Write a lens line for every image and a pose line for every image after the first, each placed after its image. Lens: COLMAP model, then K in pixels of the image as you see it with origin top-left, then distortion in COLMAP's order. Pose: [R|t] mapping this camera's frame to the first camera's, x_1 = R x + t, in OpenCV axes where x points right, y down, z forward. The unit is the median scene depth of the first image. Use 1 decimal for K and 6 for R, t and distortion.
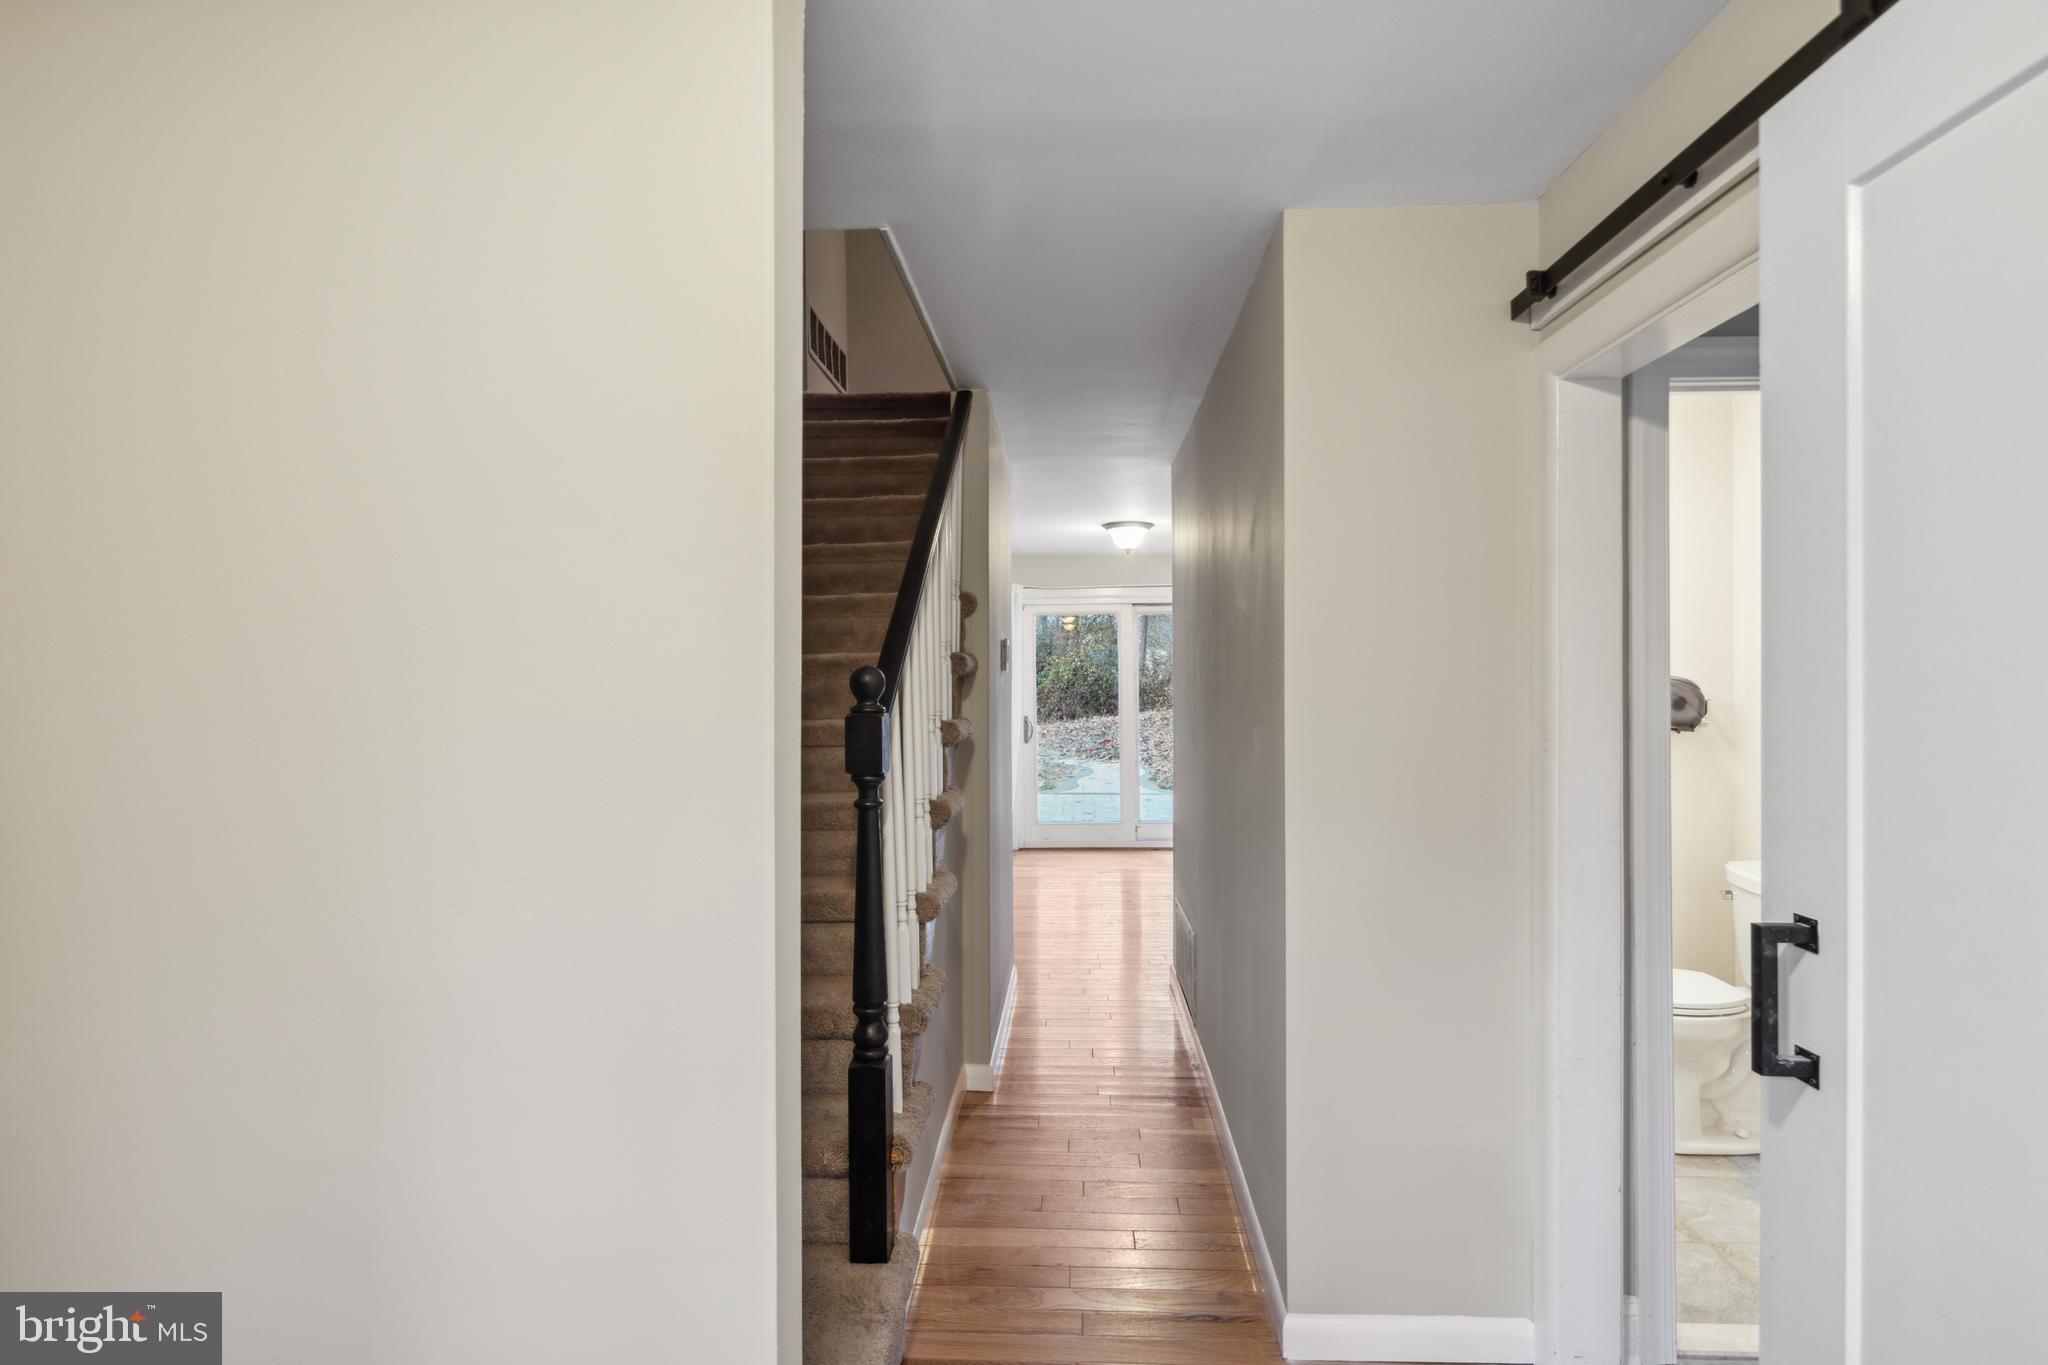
lens RADIAL K [[1024.7, 0, 1022.3], [0, 1024.7, 679.0], [0, 0, 1]] dist [0.010137, -0.008704]
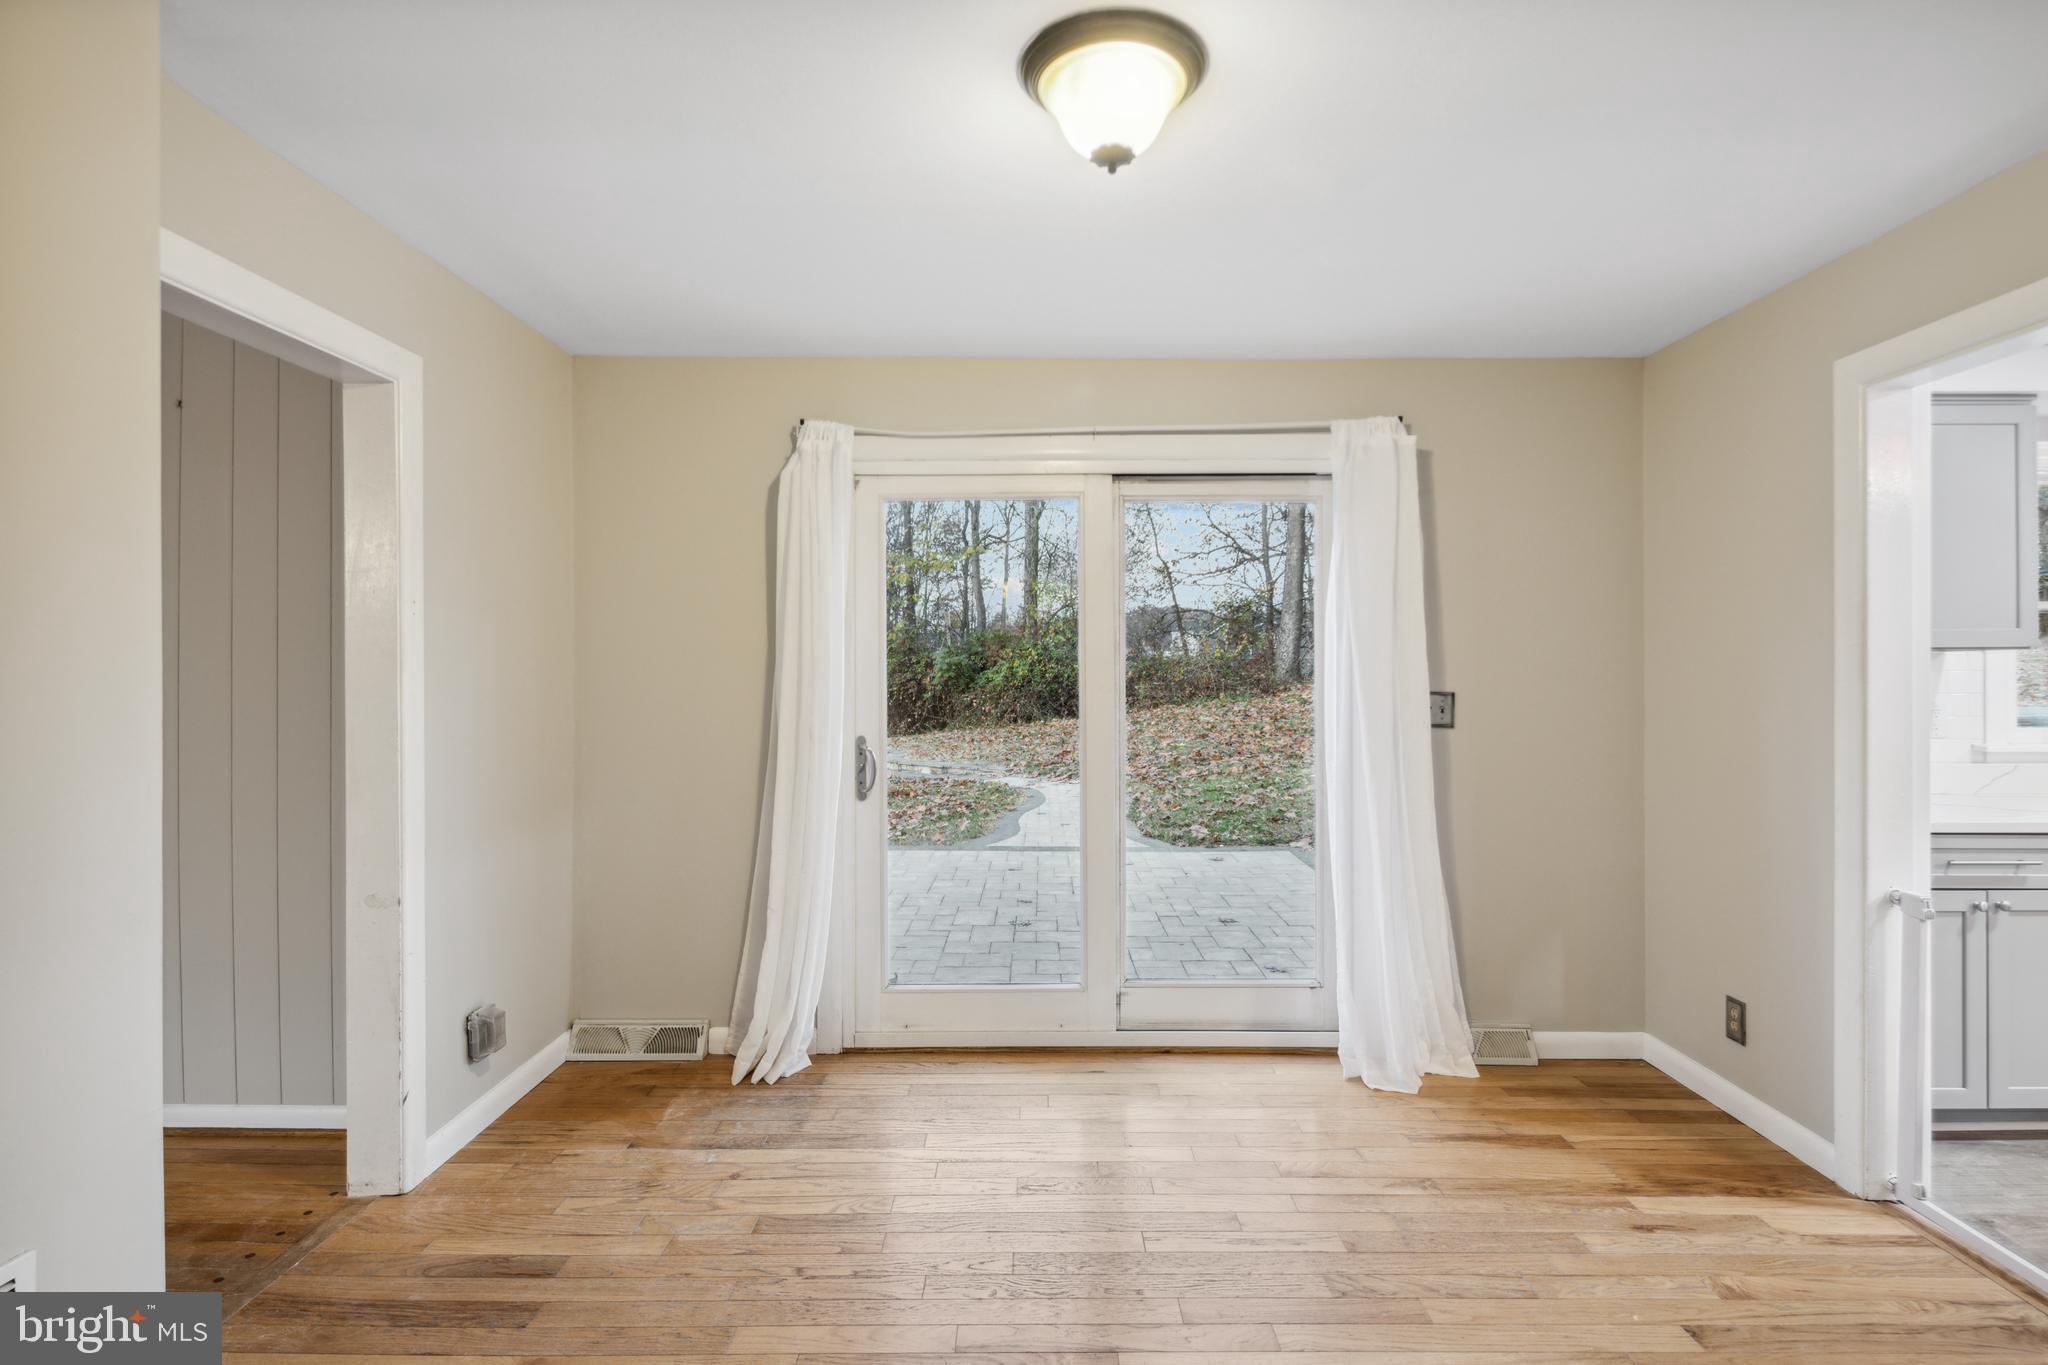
lens RADIAL K [[1024.7, 0, 1023.3], [0, 1024.7, 676.9], [0, 0, 1]] dist [0.010137, -0.008704]
pose [[0.999308, 0.007605, 0.036416, 0.021895], [-0.007542, 0.999970, -0.001862, 0.004575], [-0.036429, 0.001586, 0.999335, 0.226091]]
